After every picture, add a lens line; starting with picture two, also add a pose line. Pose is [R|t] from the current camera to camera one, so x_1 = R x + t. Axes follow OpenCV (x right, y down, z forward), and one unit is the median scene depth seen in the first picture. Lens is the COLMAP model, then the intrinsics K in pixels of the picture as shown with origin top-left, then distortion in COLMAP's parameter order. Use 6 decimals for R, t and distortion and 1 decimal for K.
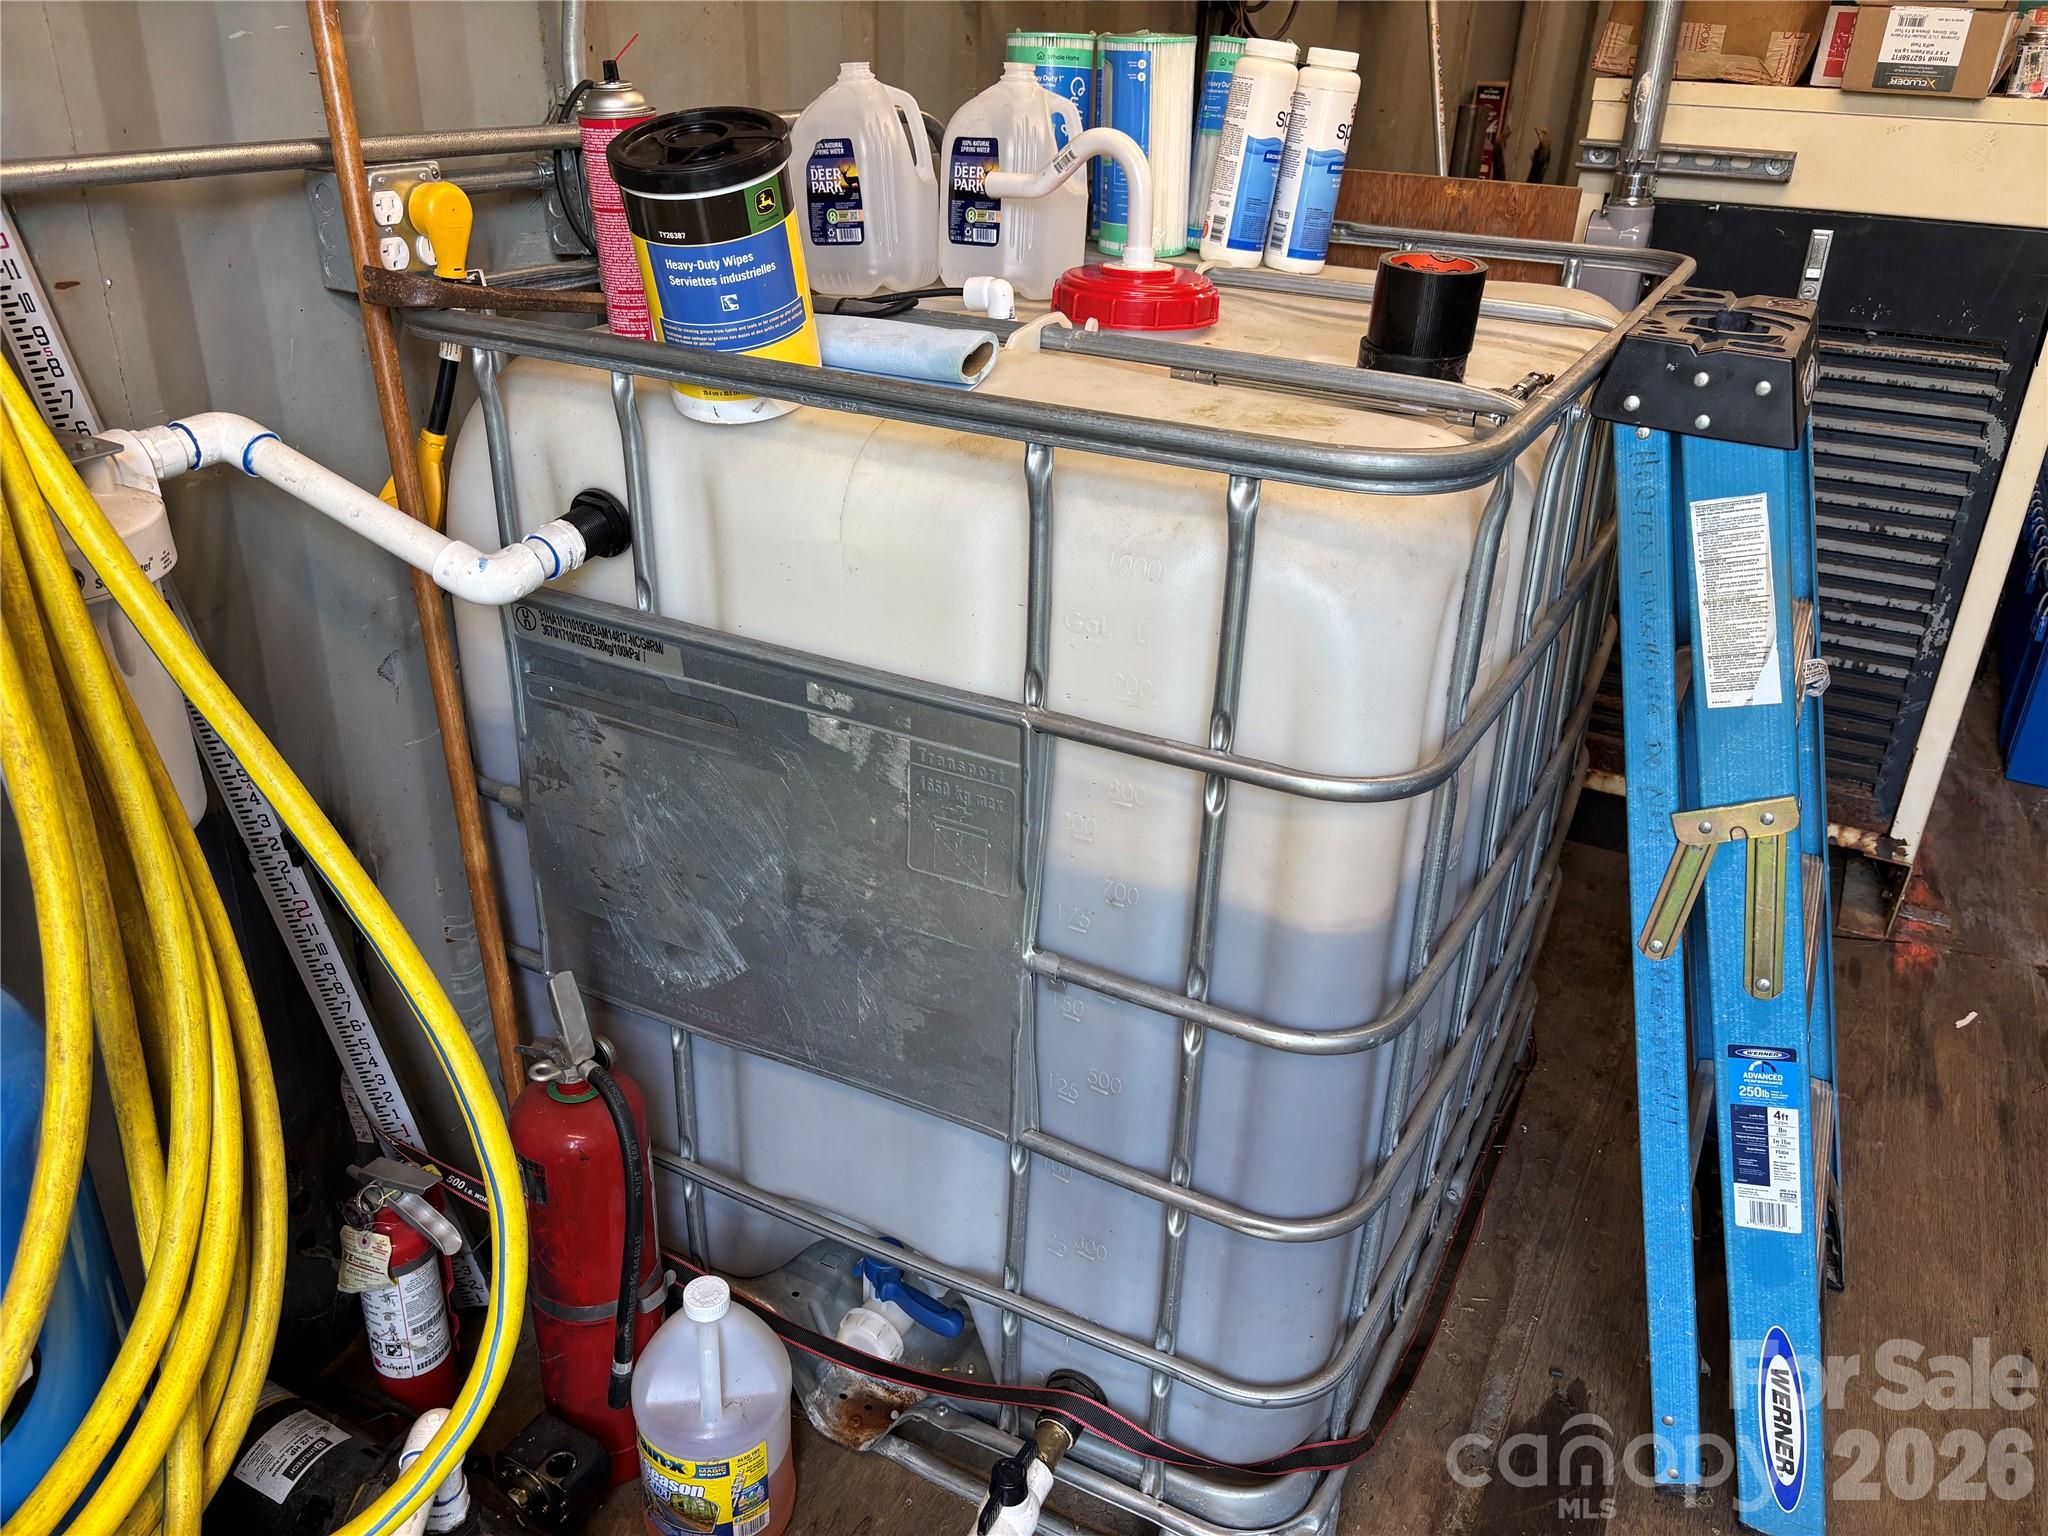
lens RADIAL K [[1554.8, 0, 1012.9], [0, 1554.8, 794.8], [0, 0, 1]] dist [0.036679, -0.040647]
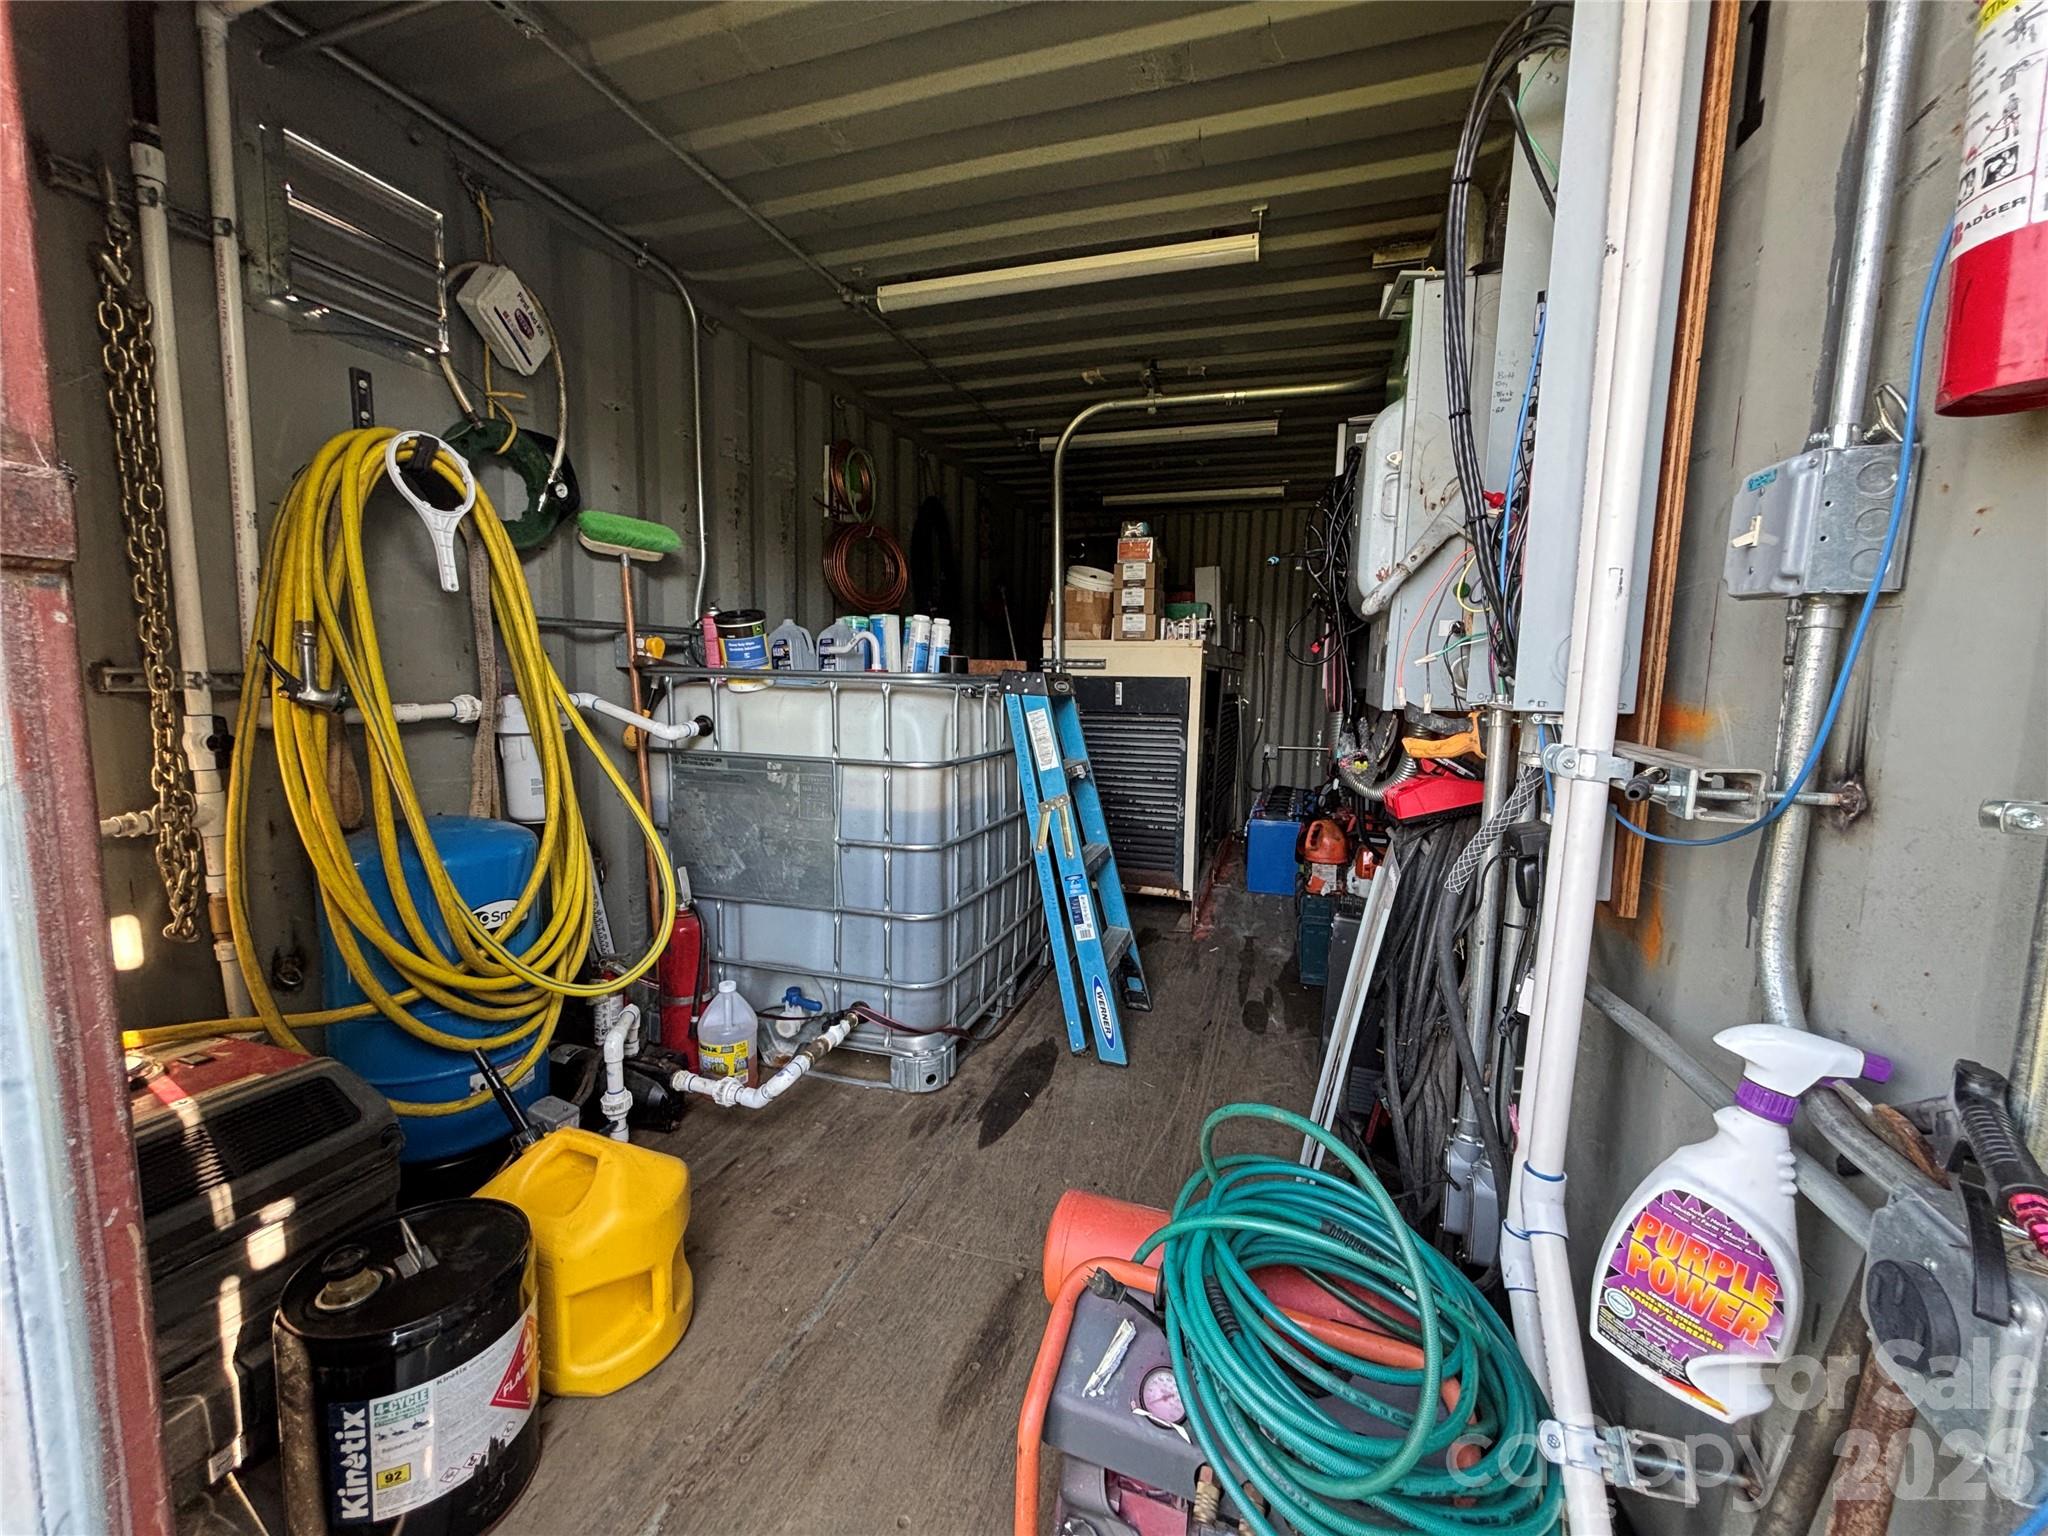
lens RADIAL K [[821.2, 0, 1025.7], [0, 821.2, 771.3], [0, 0, 1]] dist [0.002079, -0.000575]
pose [[0.984927, -0.029752, 0.170391, 0.078678], [0.086878, 0.936914, -0.338593, 0.414661], [-0.149568, 0.348293, 0.925377, -0.494673]]
